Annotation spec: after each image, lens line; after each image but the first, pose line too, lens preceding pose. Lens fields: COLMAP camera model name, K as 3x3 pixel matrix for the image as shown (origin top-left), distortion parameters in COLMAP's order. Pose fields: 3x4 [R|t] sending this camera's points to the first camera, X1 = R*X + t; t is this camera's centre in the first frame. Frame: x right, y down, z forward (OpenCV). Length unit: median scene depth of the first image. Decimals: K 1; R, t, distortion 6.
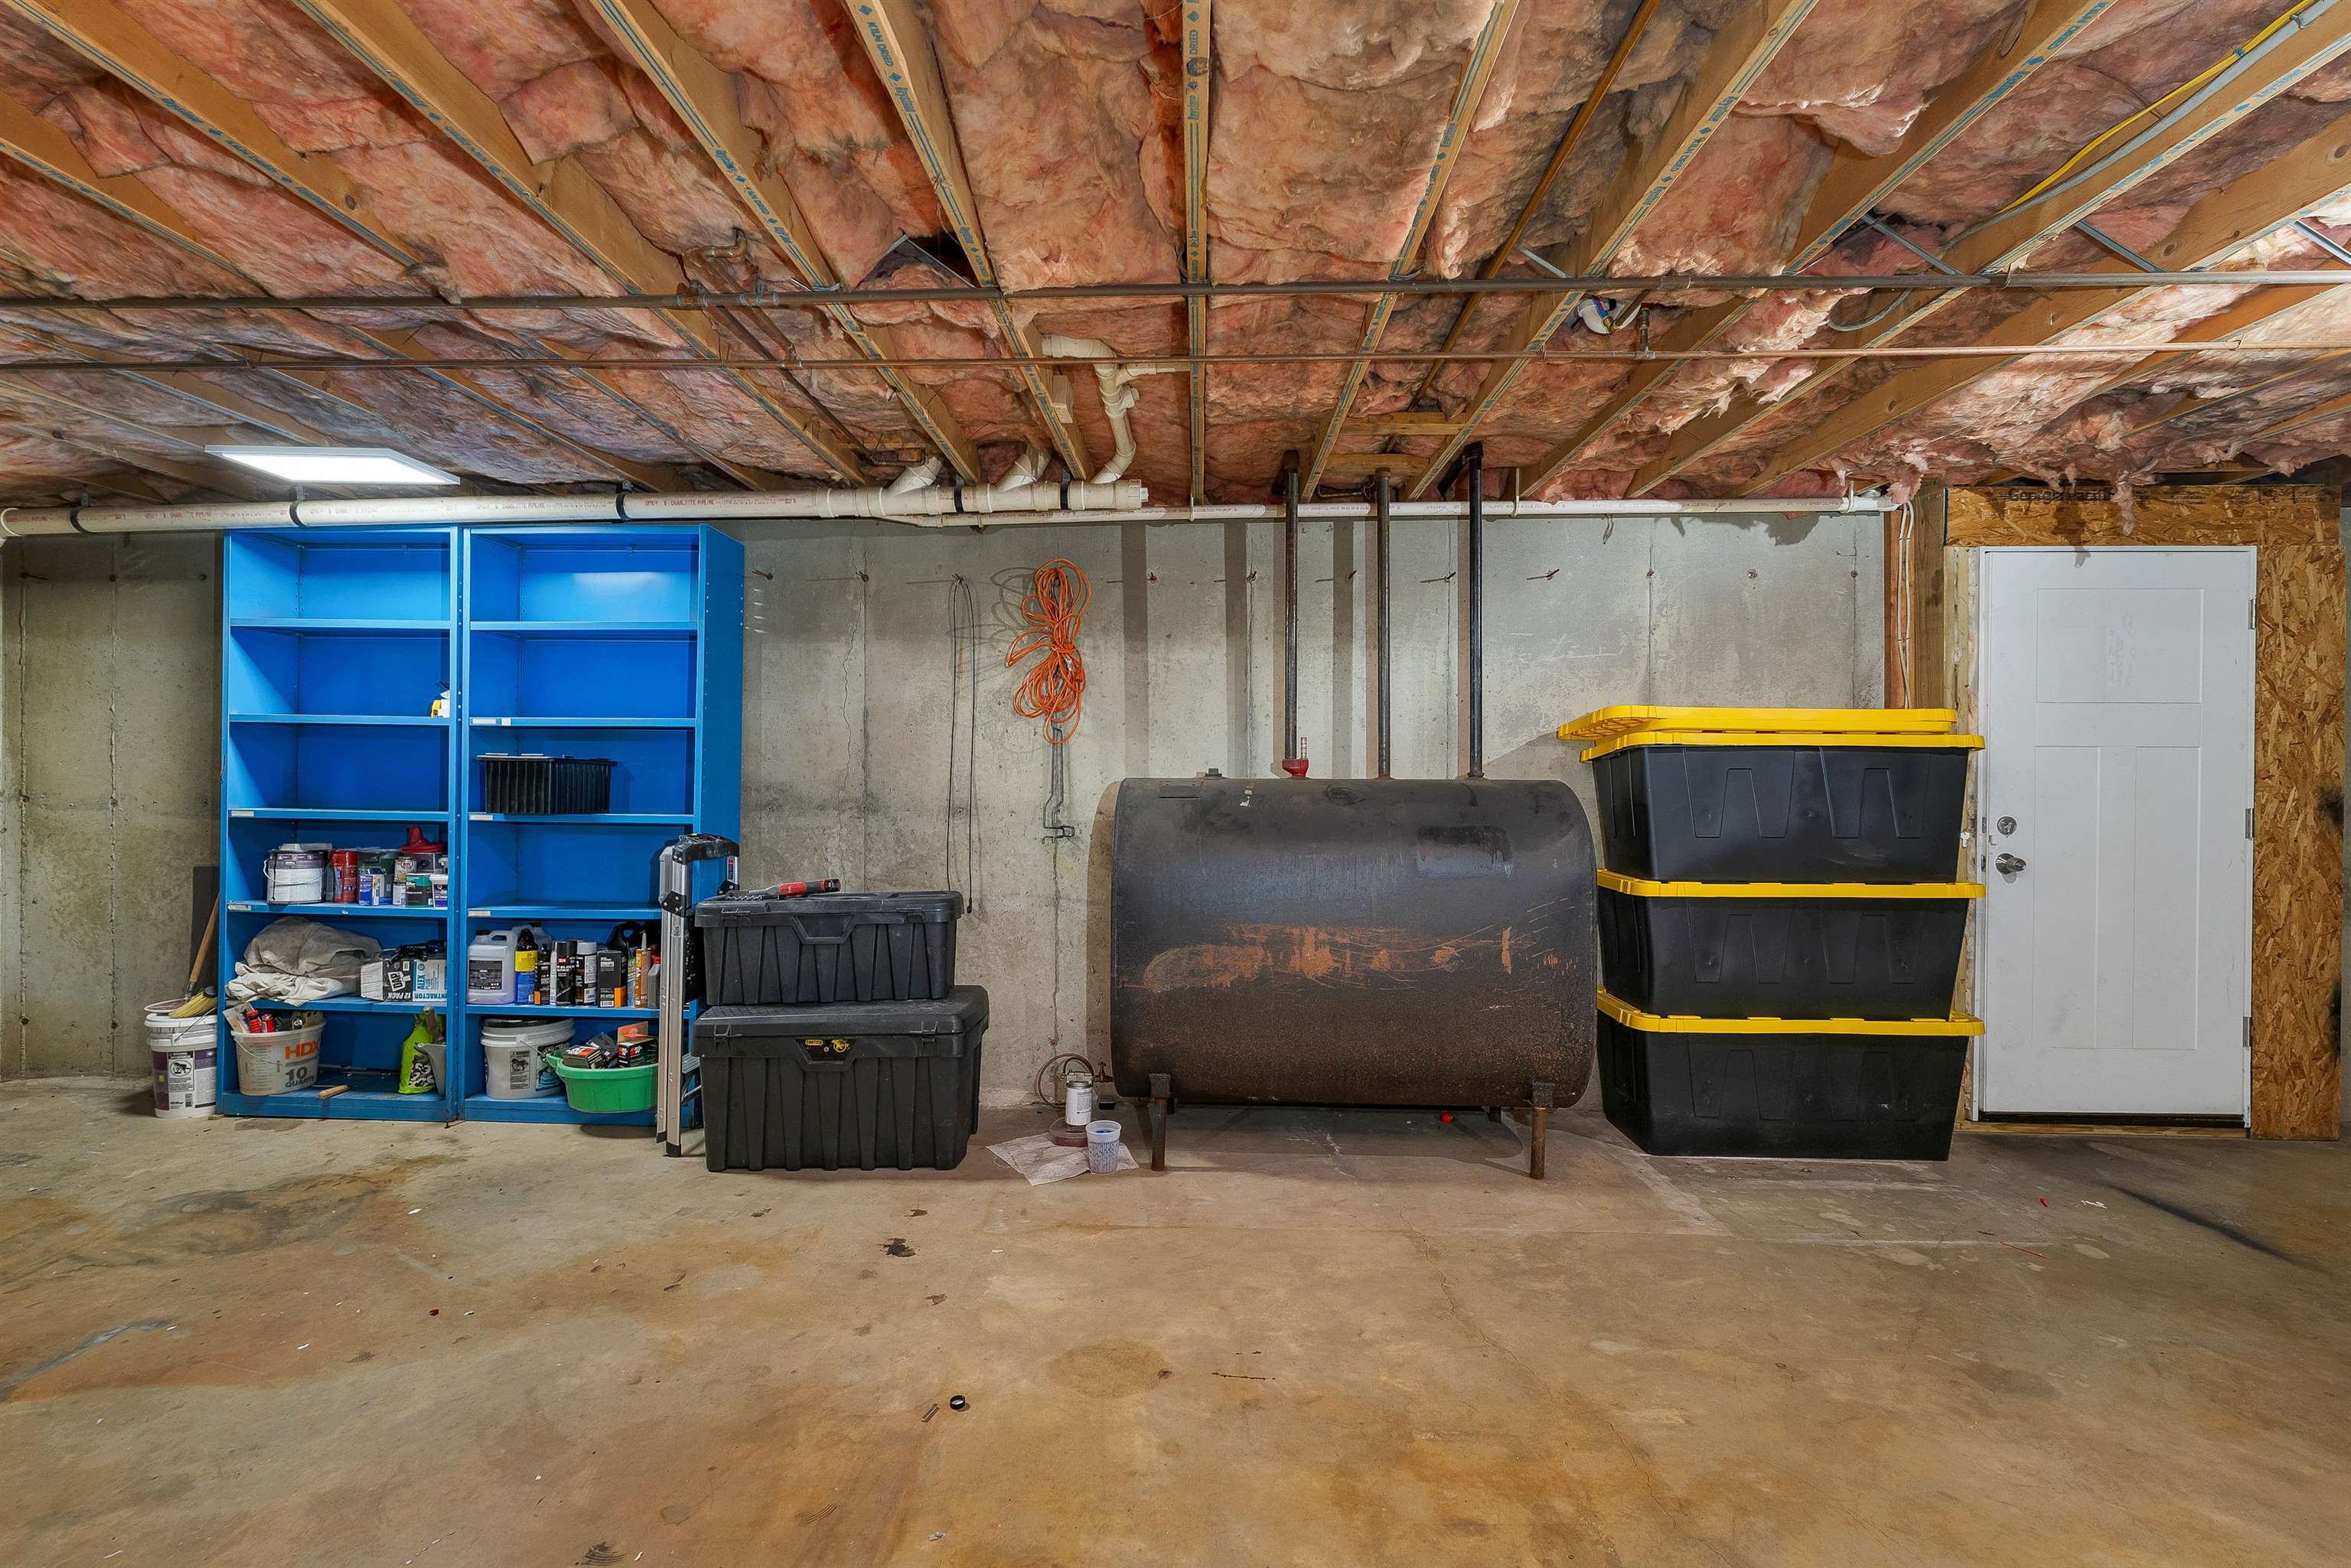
lens RADIAL K [[986.8, 0, 1170.8], [0, 986.8, 777.0], [0, 0, 1]] dist [0.007403, -0.000952]
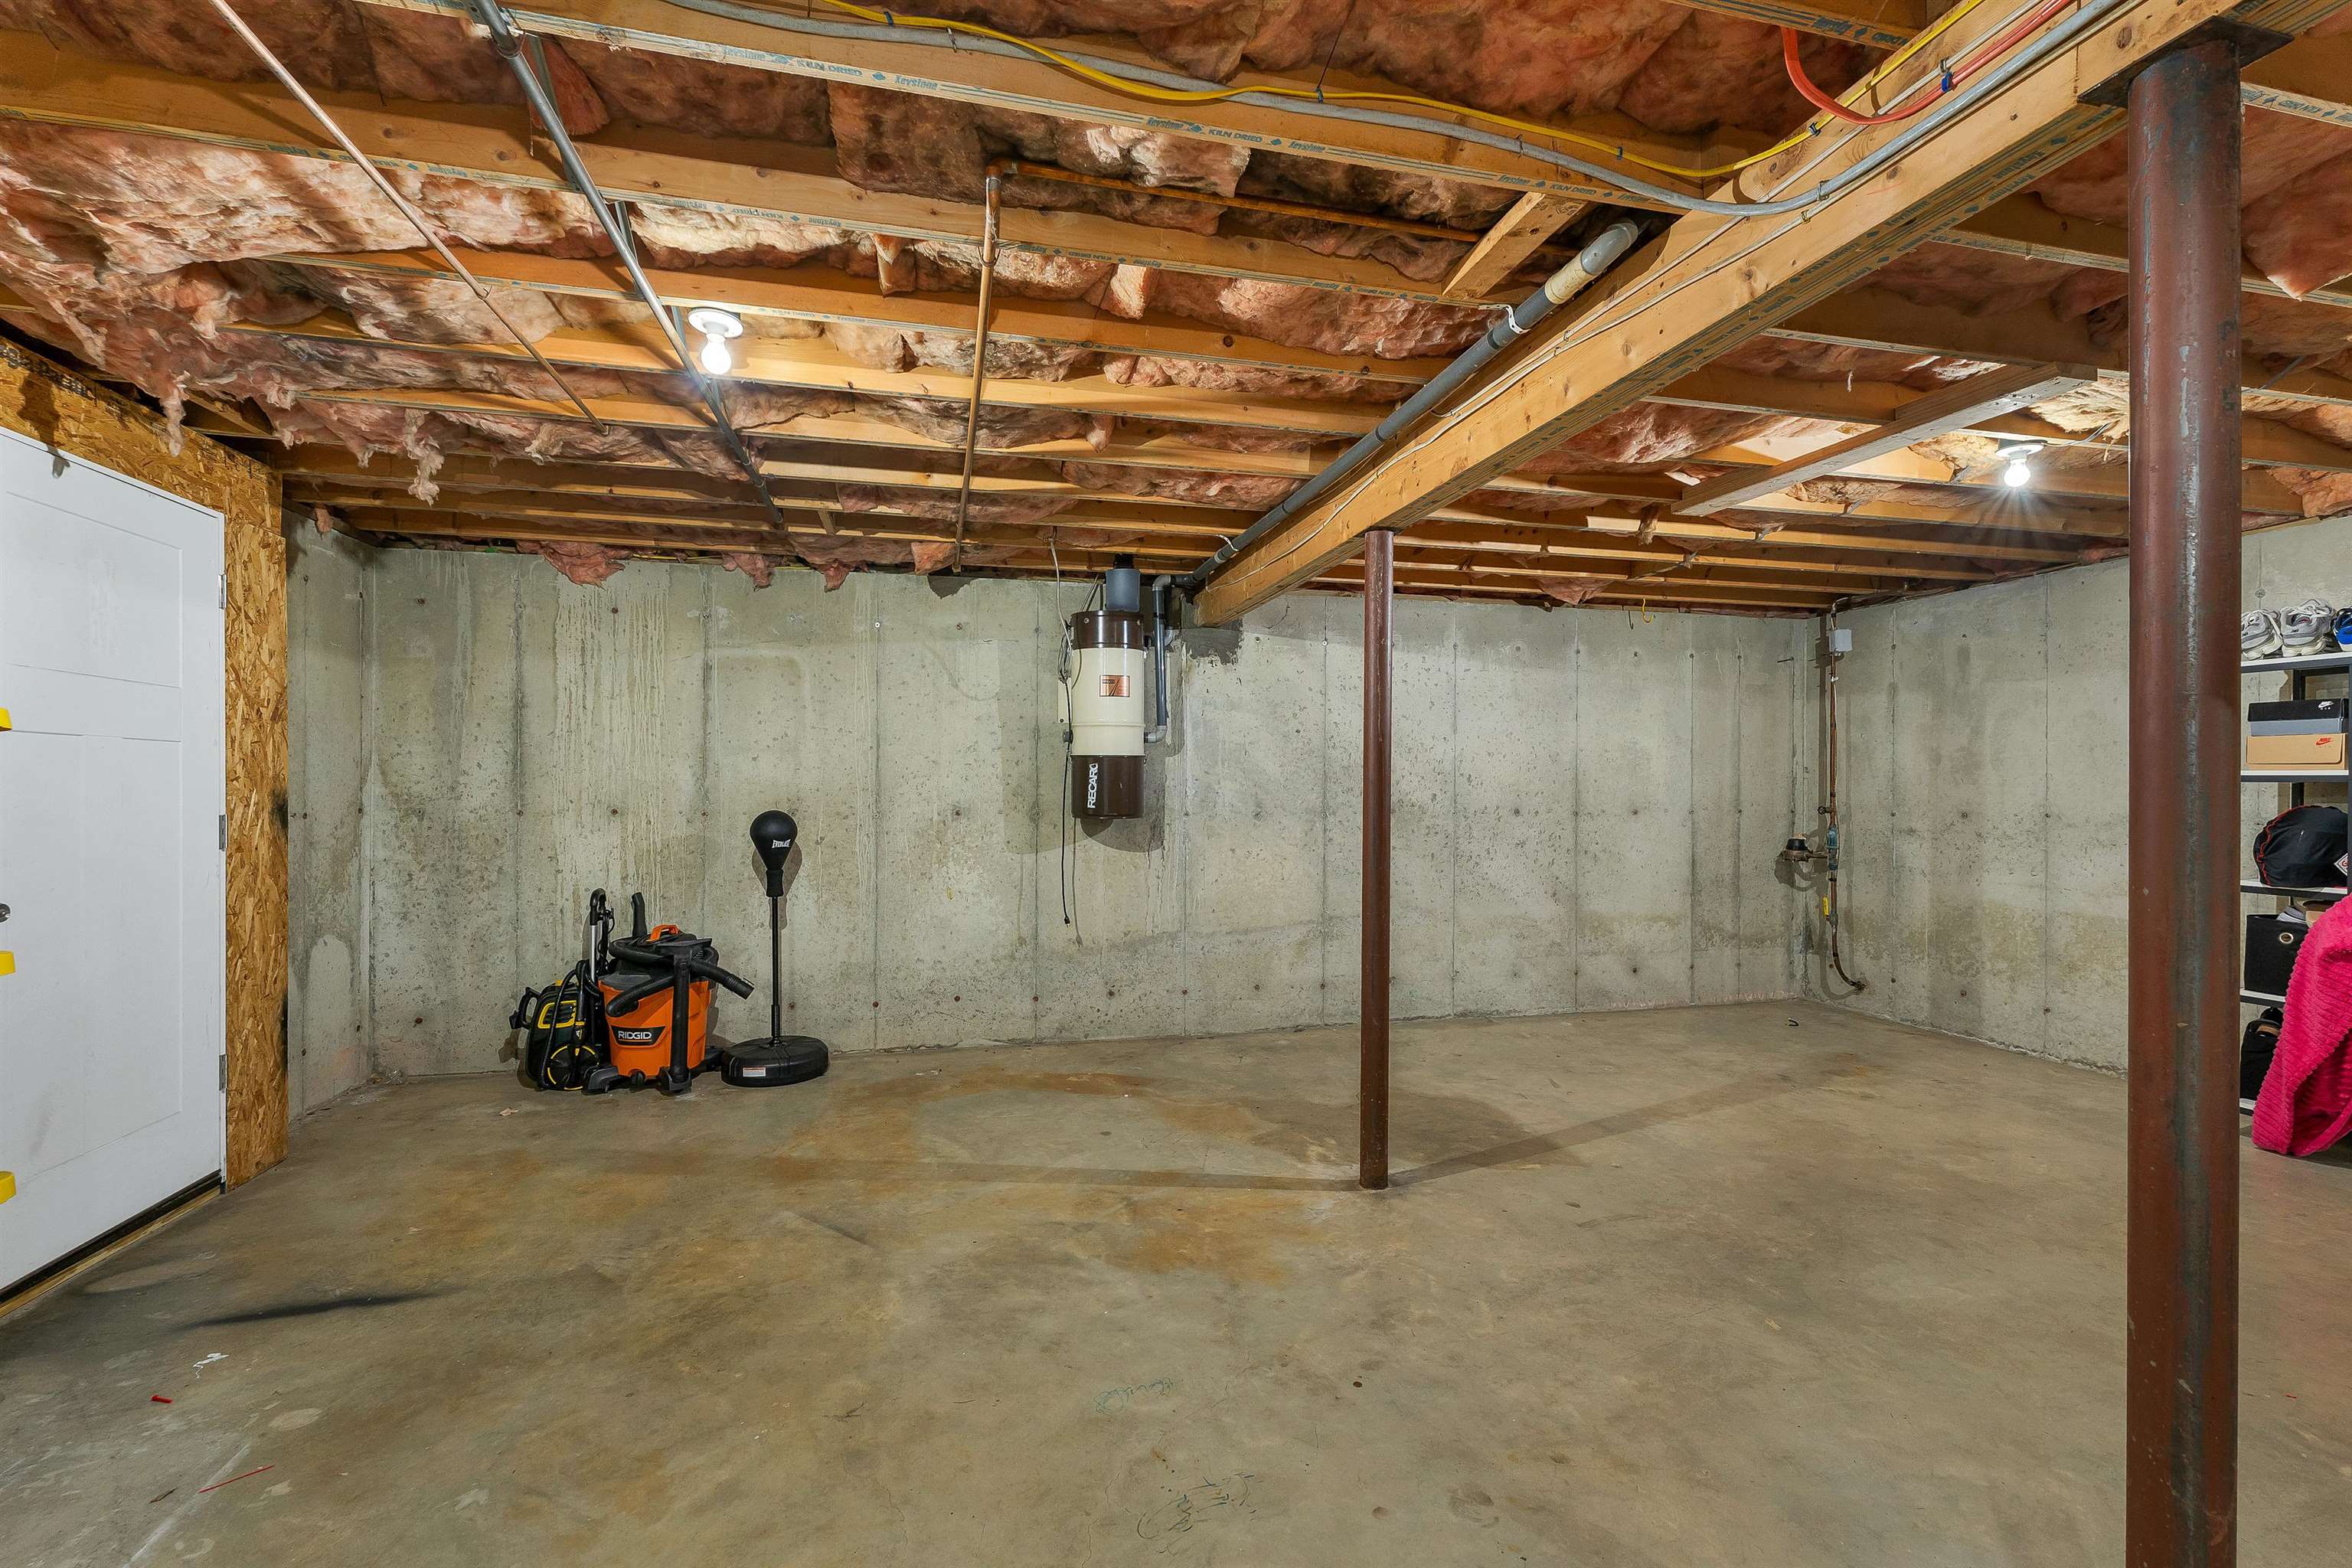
lens RADIAL K [[987.2, 0, 1170.6], [0, 987.2, 791.1], [0, 0, 1]] dist [0.007403, -0.000952]
pose [[-0.252327, -0.006807, 0.967618, 0.036231], [-0.005492, 0.999969, 0.005602, 0.001608], [-0.967626, -0.003901, -0.252357, 0.417786]]
